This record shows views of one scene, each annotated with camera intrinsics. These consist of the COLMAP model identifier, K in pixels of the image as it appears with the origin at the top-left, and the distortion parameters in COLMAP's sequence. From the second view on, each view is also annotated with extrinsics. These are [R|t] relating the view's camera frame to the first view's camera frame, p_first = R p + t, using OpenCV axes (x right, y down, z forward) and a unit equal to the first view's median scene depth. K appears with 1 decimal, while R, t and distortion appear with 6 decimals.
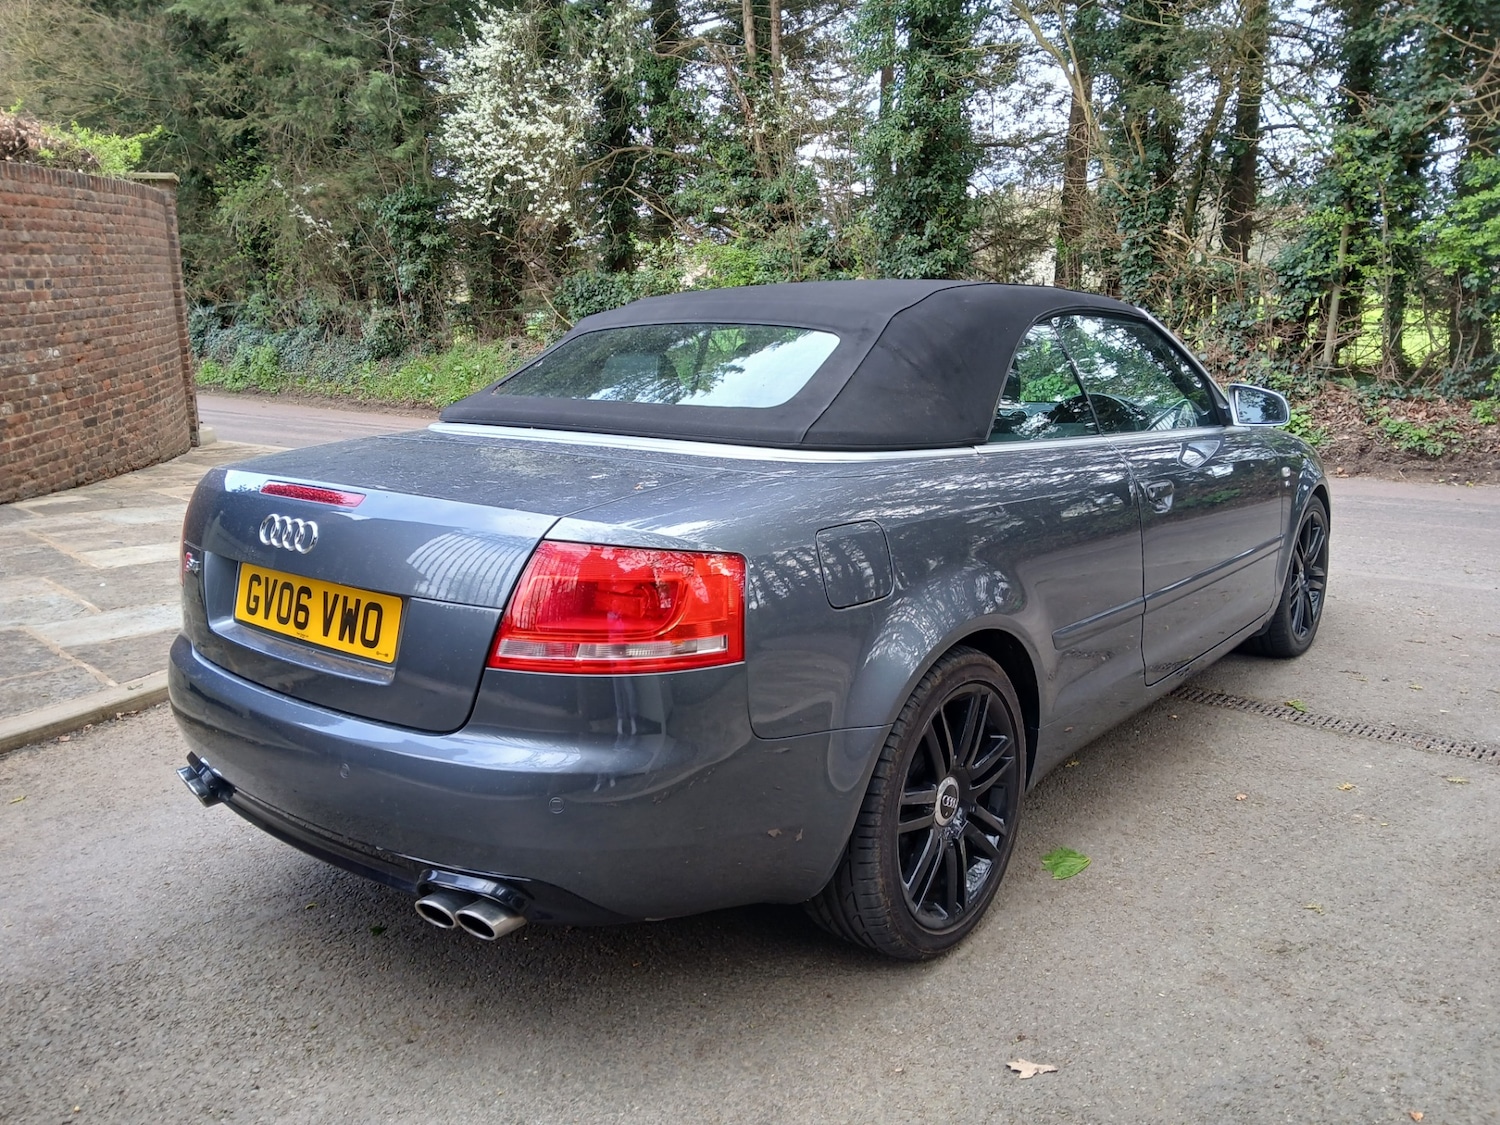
lens RADIAL K [[1185.0, 0, 777.5], [0, 1185.0, 561.9], [0, 0, 1]] dist [0.012286, -0.050038]
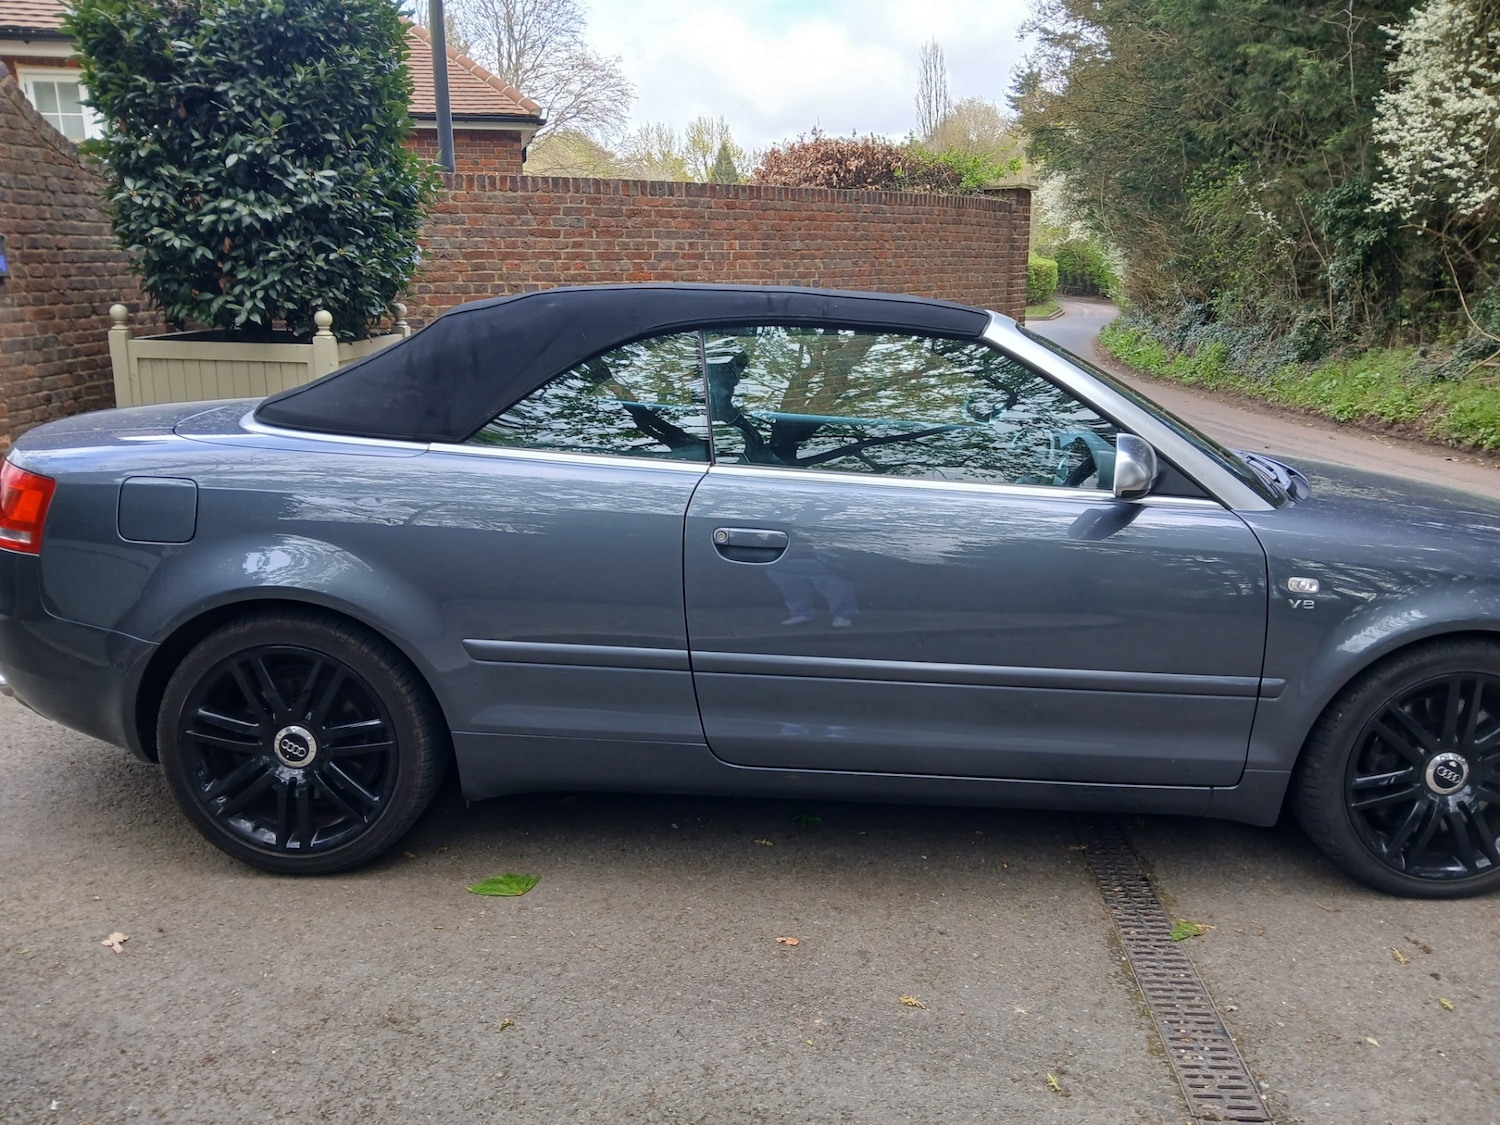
lens RADIAL K [[1178.5, 0, 762.2], [0, 1178.5, 565.0], [0, 0, 1]] dist [0.044600, -0.107907]
pose [[0.595247, 0.189826, -0.780799, 0.346676], [-0.185691, 0.977890, 0.096180, -0.043999], [0.781792, 0.087736, 0.617335, 0.174696]]
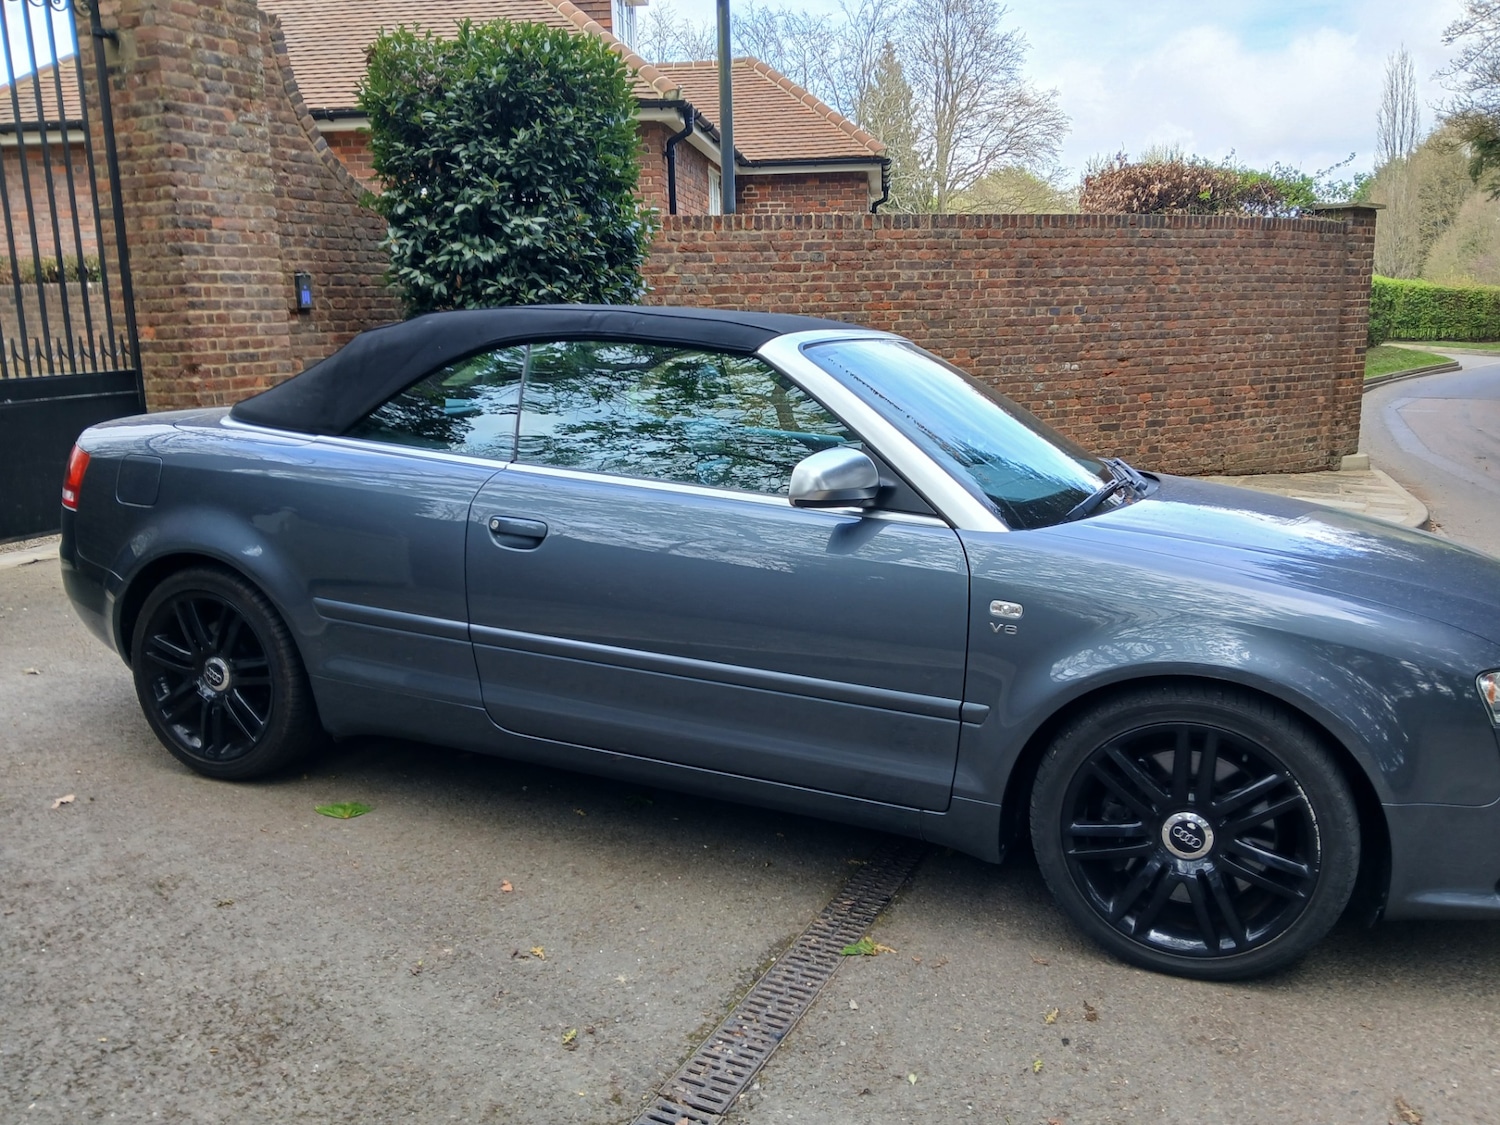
lens RADIAL K [[1173.5, 0, 750.0], [0, 1173.5, 562.5], [0, 0, 1]] dist [0.086771, -0.197552]
pose [[0.256472, 0.196000, -0.946470, 0.446165], [-0.215463, 0.966177, 0.141696, -0.073188], [0.942230, 0.167589, 0.290028, 0.321471]]
